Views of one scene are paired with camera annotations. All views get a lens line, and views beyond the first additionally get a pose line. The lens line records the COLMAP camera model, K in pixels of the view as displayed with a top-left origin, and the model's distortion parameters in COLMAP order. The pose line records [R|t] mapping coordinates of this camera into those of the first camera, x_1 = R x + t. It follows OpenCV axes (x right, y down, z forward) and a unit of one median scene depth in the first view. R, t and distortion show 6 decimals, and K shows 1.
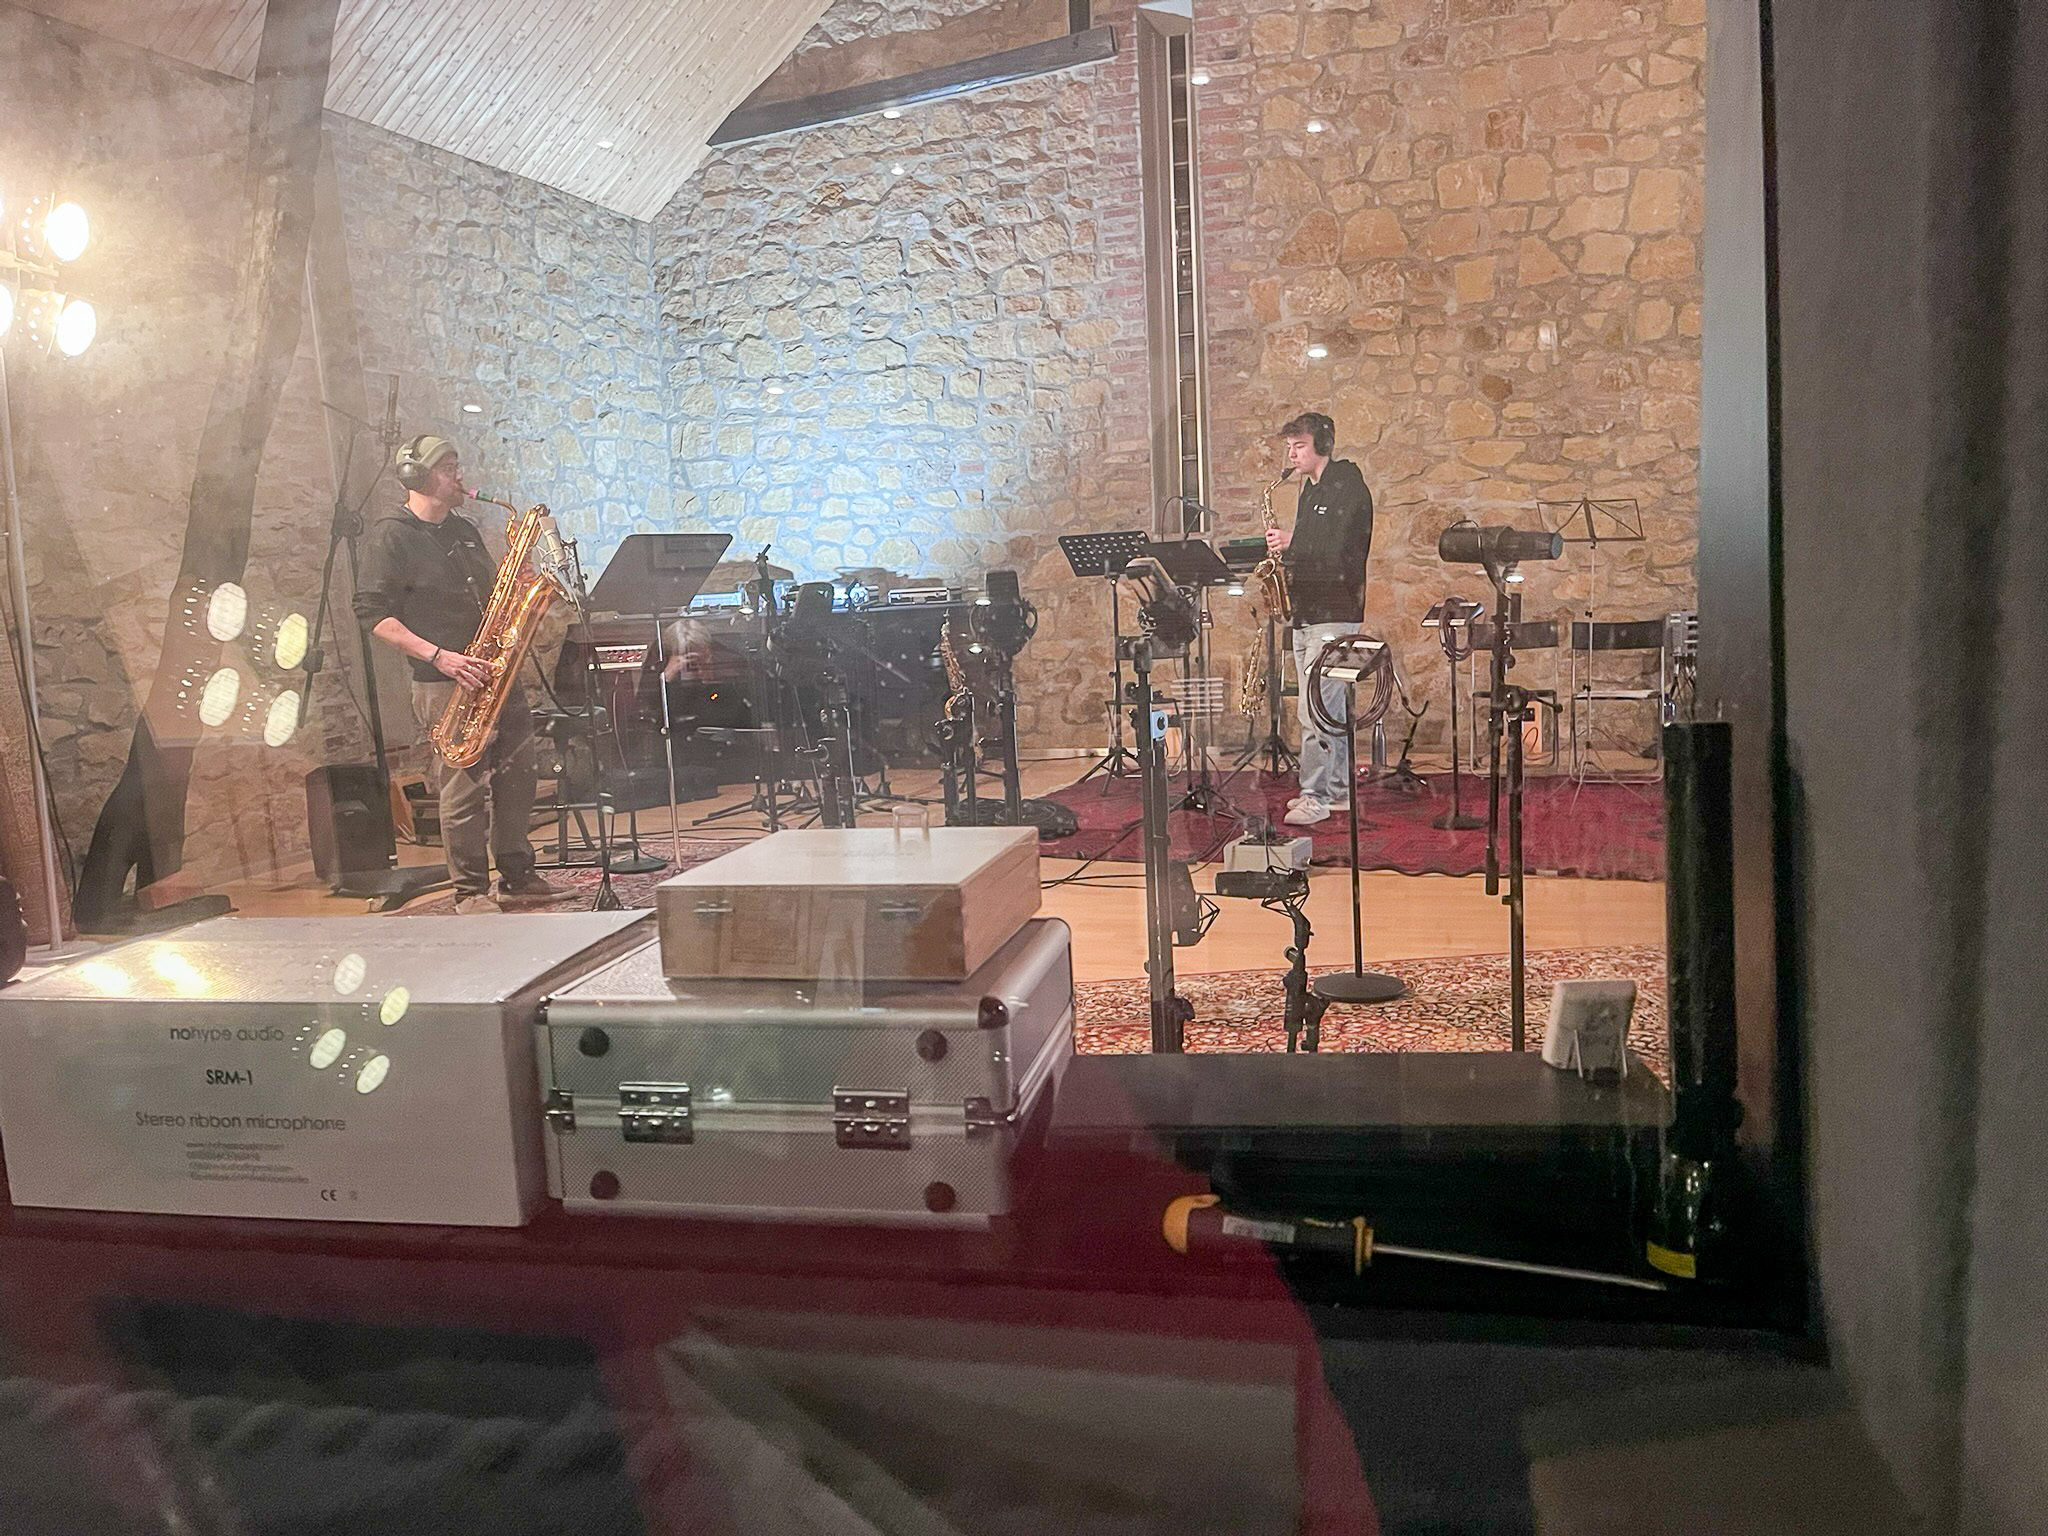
lens RADIAL K [[1539.9, 0, 1016.8], [0, 1539.9, 786.3], [0, 0, 1]] dist [0.048915, -0.069018]
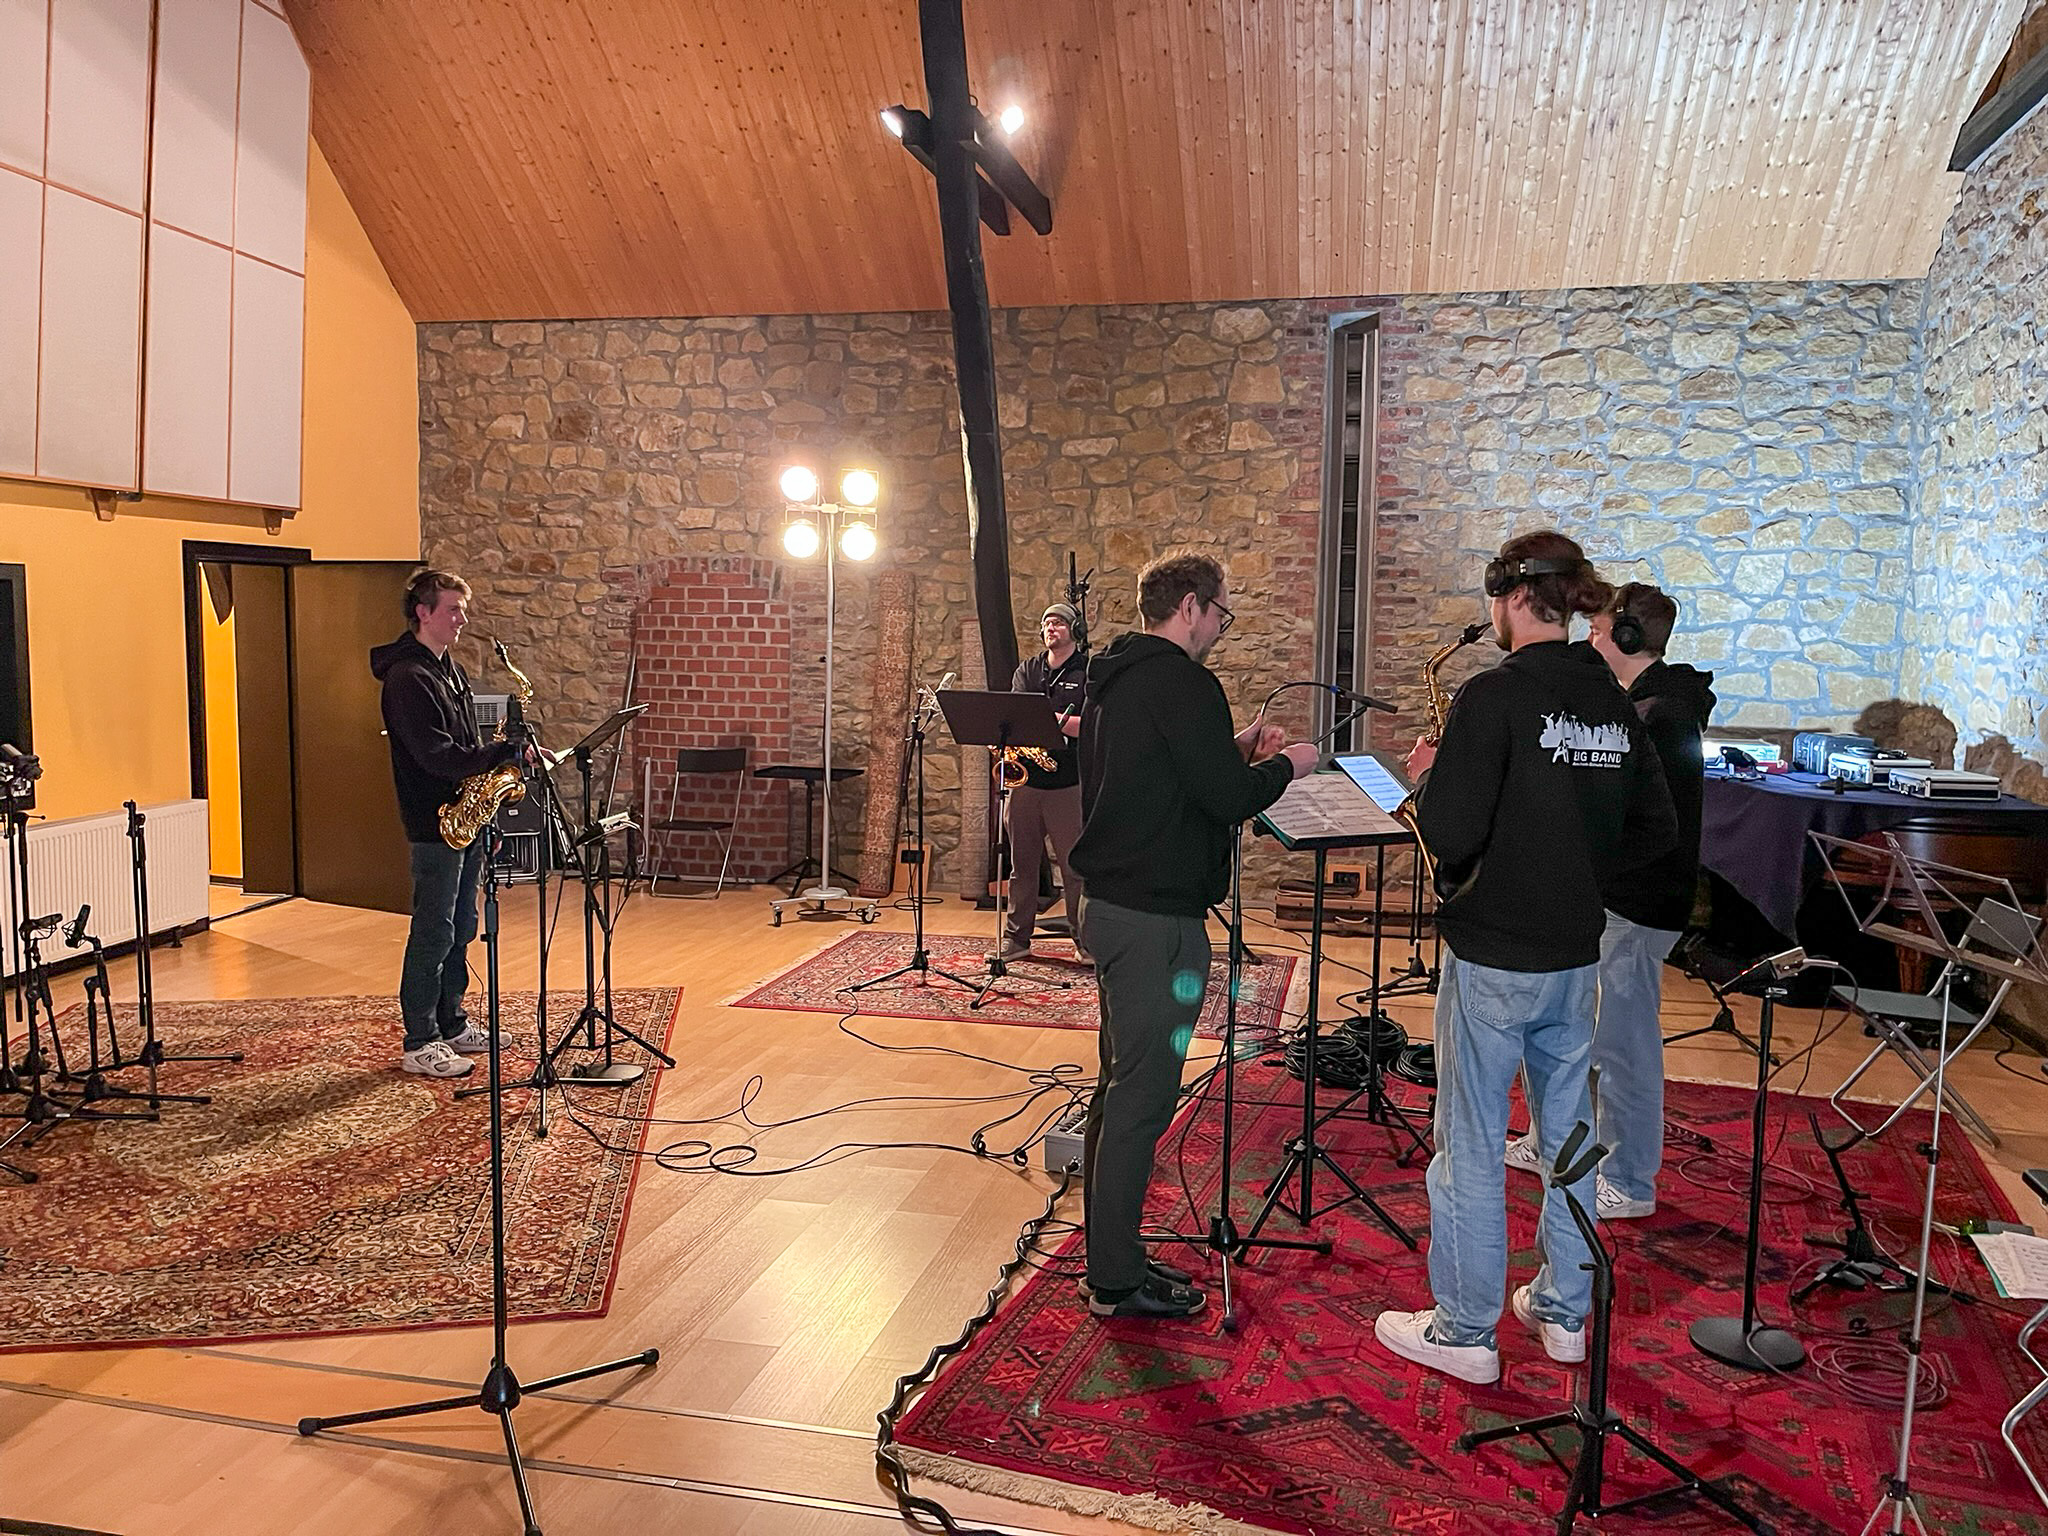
lens RADIAL K [[1539.9, 0, 1022.3], [0, 1539.9, 773.4], [0, 0, 1]] dist [0.048915, -0.069018]
pose [[0.065618, 0.133925, -0.988817, 0.586123], [-0.165818, 0.978638, 0.121543, -0.142777], [0.983971, 0.155988, 0.086424, 0.546406]]
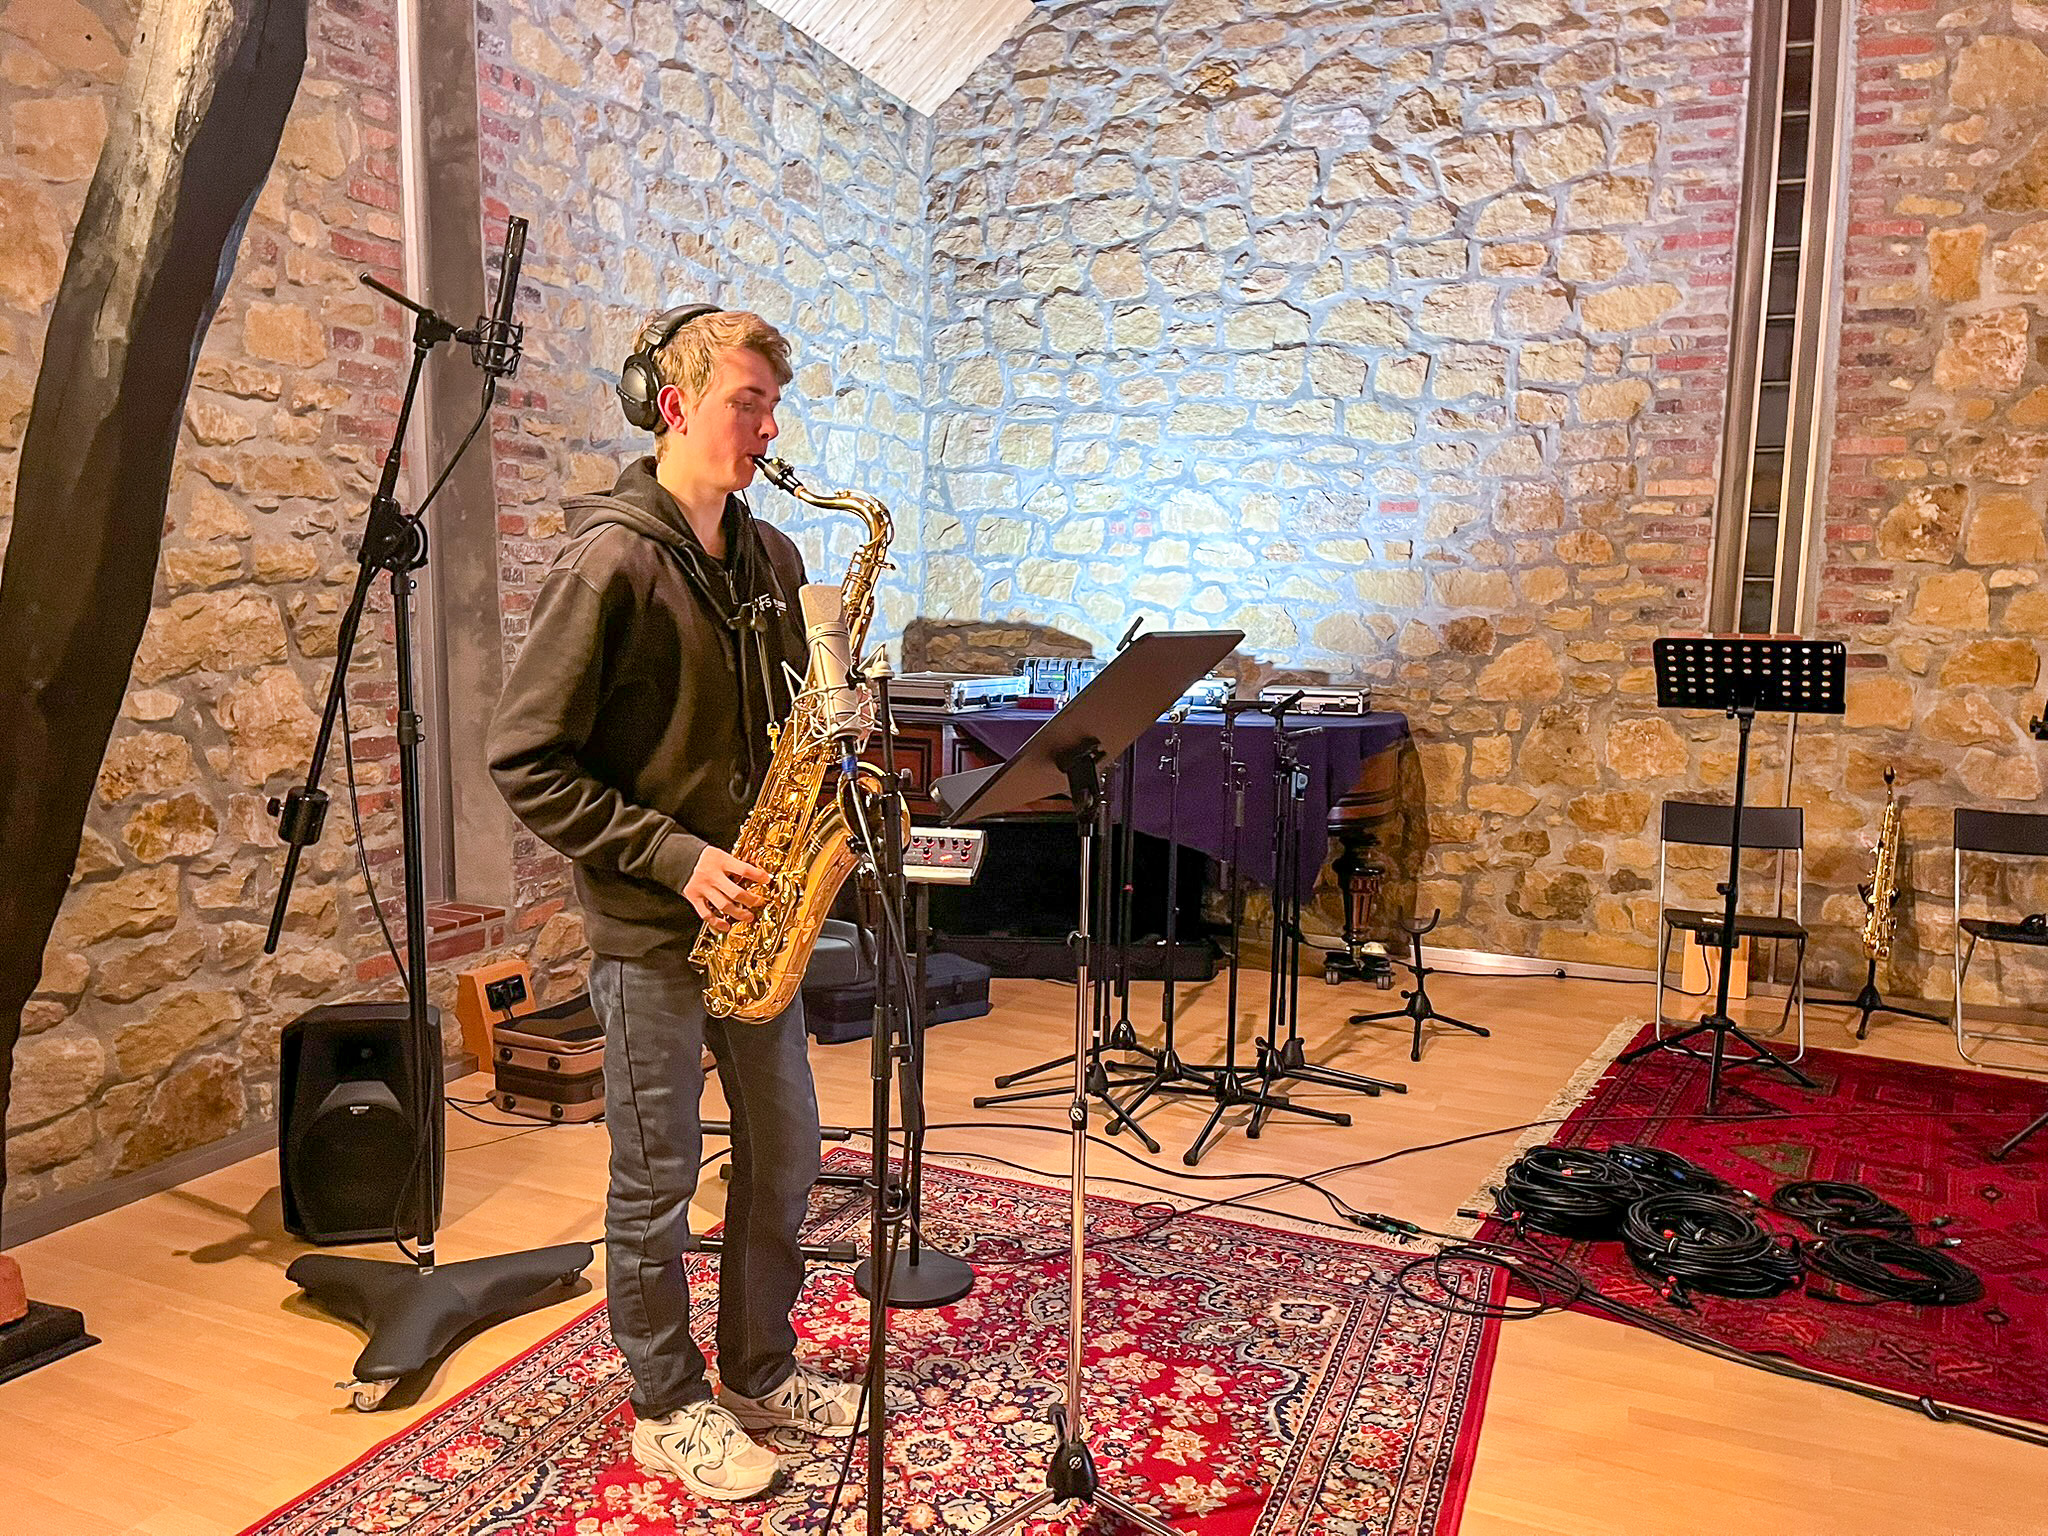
lens RADIAL K [[1539.9, 0, 1008.2], [0, 1539.9, 783.9], [0, 0, 1]] dist [0.048915, -0.069018]
pose [[0.993591, 0.081349, -0.078487, -0.133370], [-0.083238, 0.996306, -0.021099, -0.065603], [0.076481, 0.027497, 0.996692, 0.356035]]
